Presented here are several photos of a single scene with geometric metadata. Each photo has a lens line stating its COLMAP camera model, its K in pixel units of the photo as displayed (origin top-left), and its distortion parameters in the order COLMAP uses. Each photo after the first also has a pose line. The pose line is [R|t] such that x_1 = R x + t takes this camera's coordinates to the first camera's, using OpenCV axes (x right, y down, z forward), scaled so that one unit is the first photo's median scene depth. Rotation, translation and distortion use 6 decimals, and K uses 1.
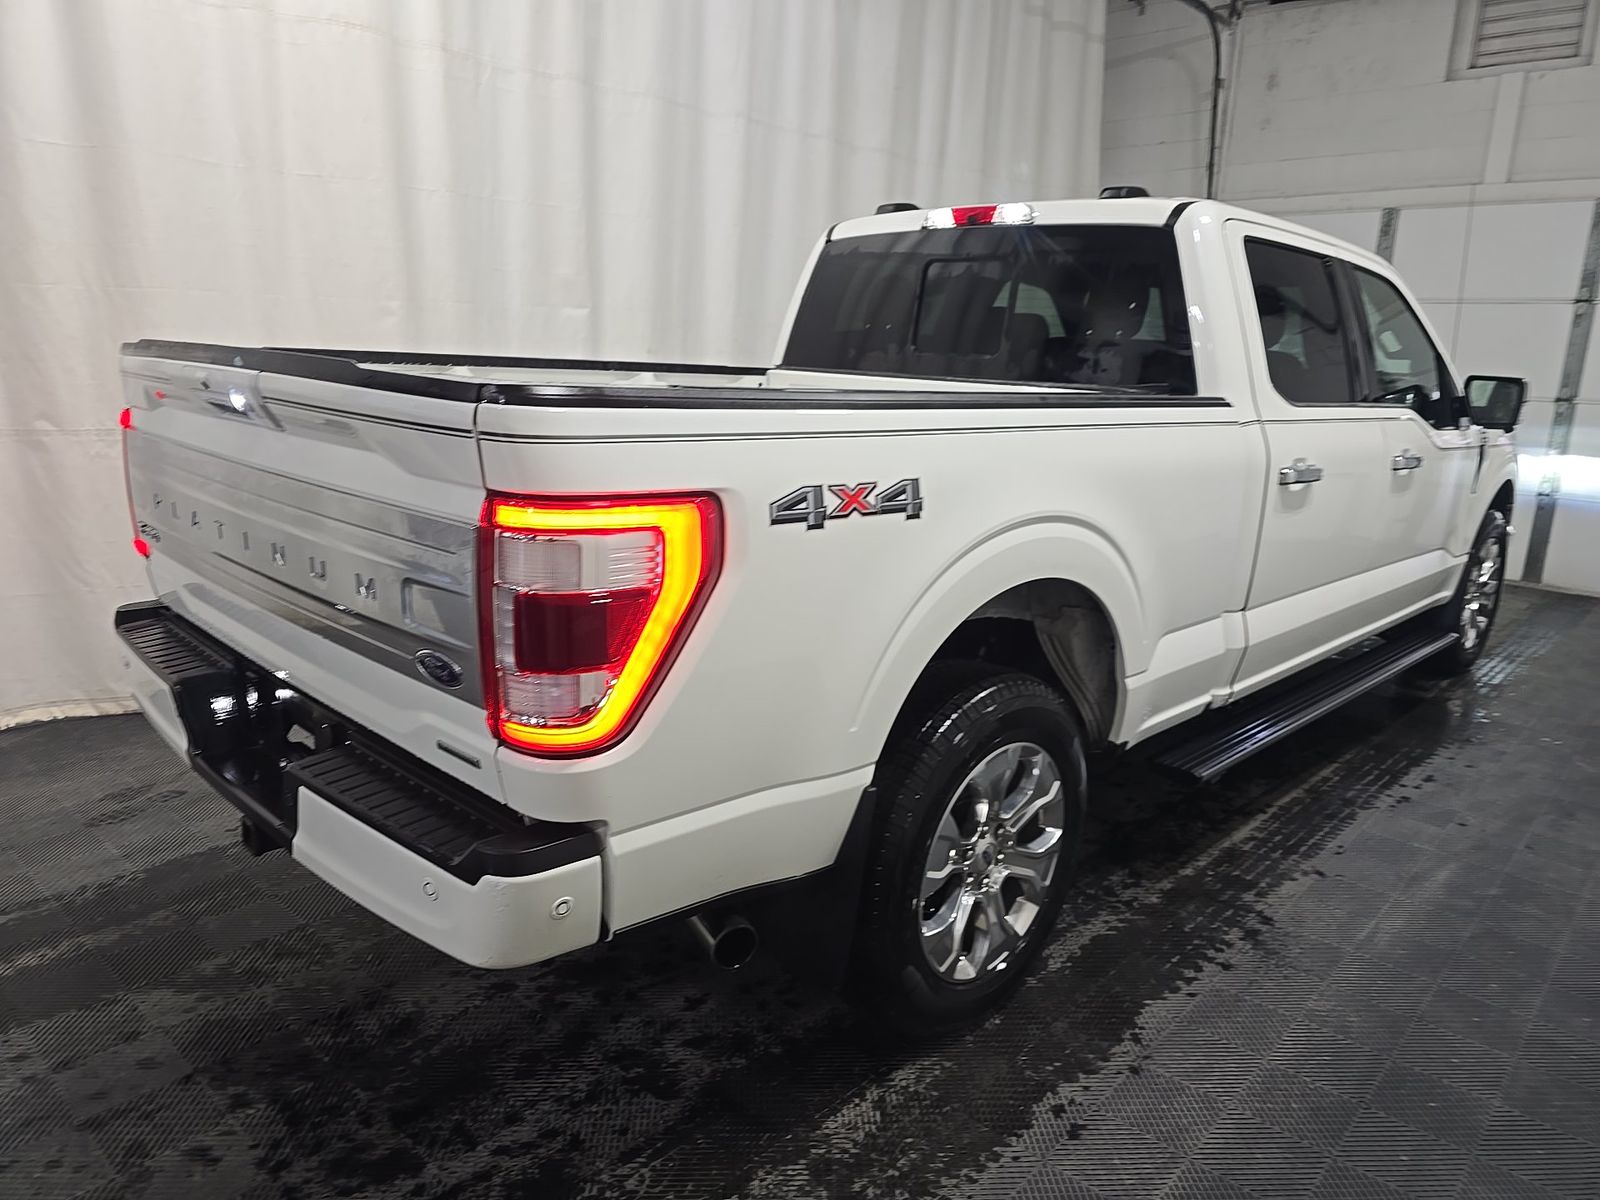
lens RADIAL K [[1065.4, 0, 827.0], [0, 1065.4, 590.4], [0, 0, 1]] dist [0.029932, -0.003962]
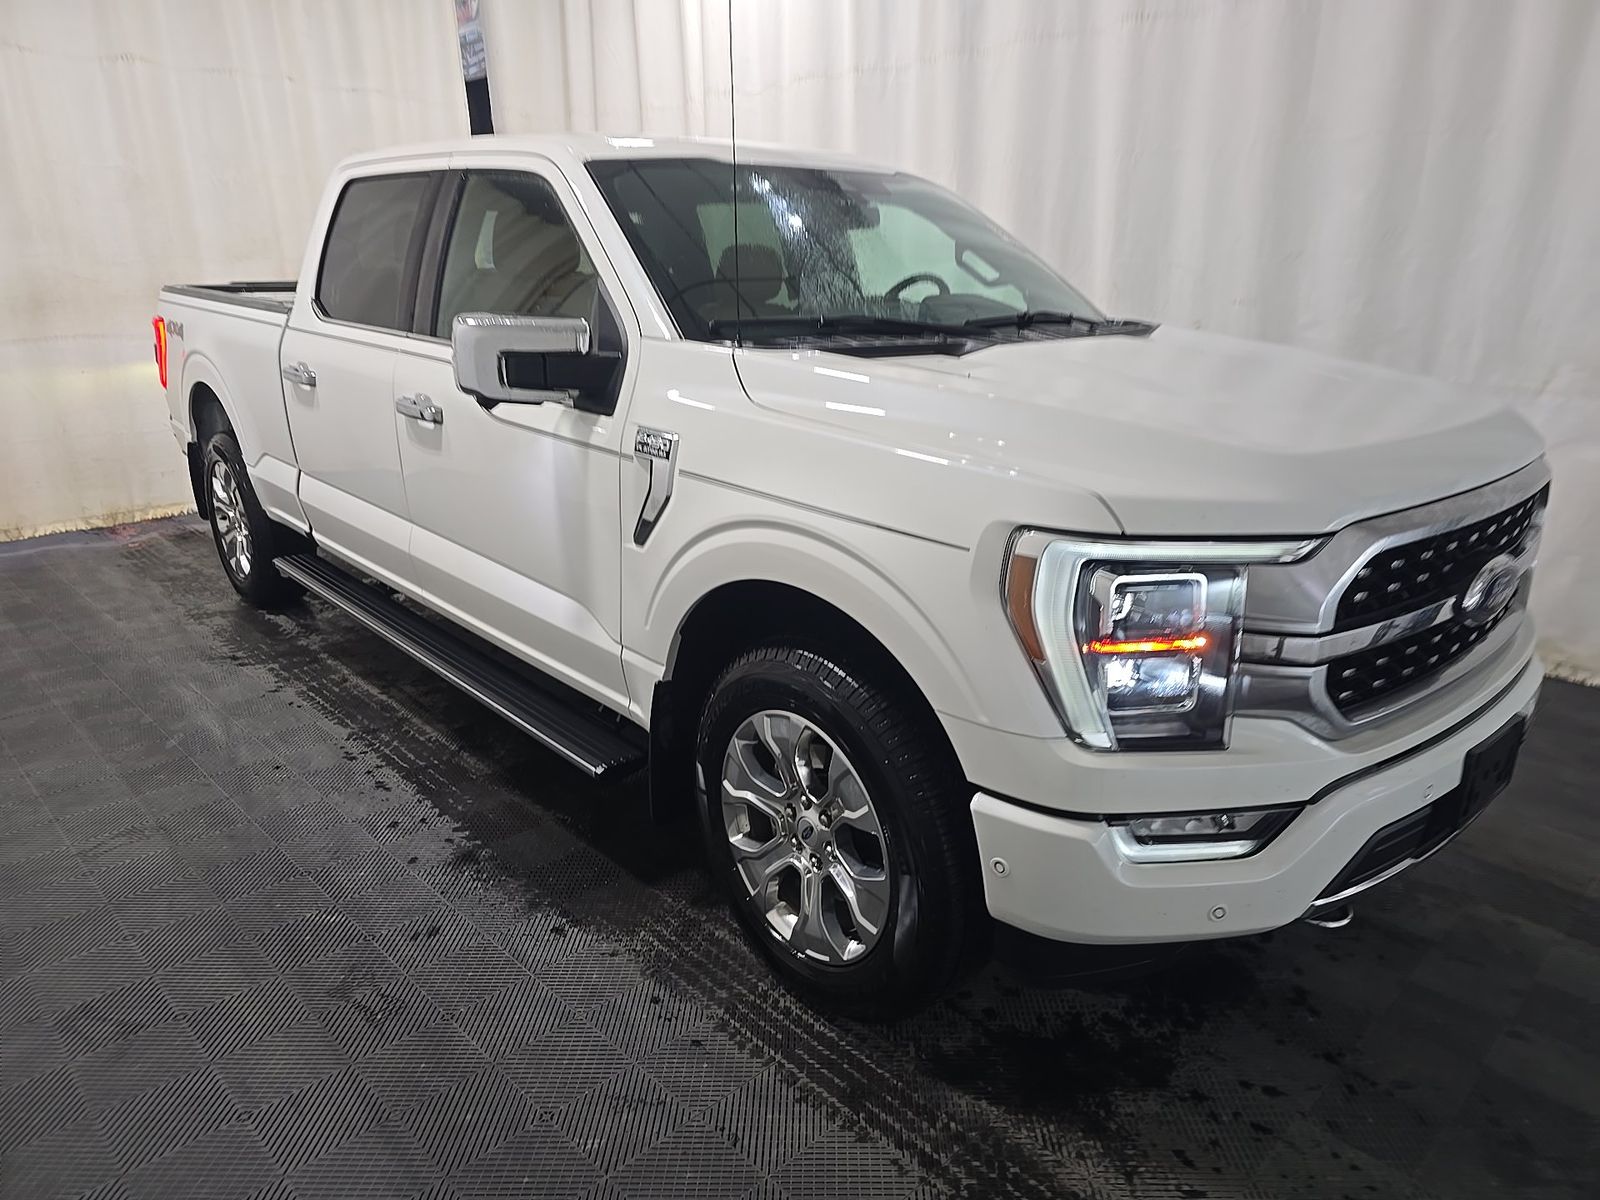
lens RADIAL K [[1065.4, 0, 827.0], [0, 1065.4, 590.4], [0, 0, 1]] dist [0.029932, -0.003962]
pose [[-0.053455, 0.256840, -0.964974, 1.320948], [-0.232233, 0.936662, 0.262169, -0.273363], [0.971190, 0.238113, 0.009578, 1.299683]]
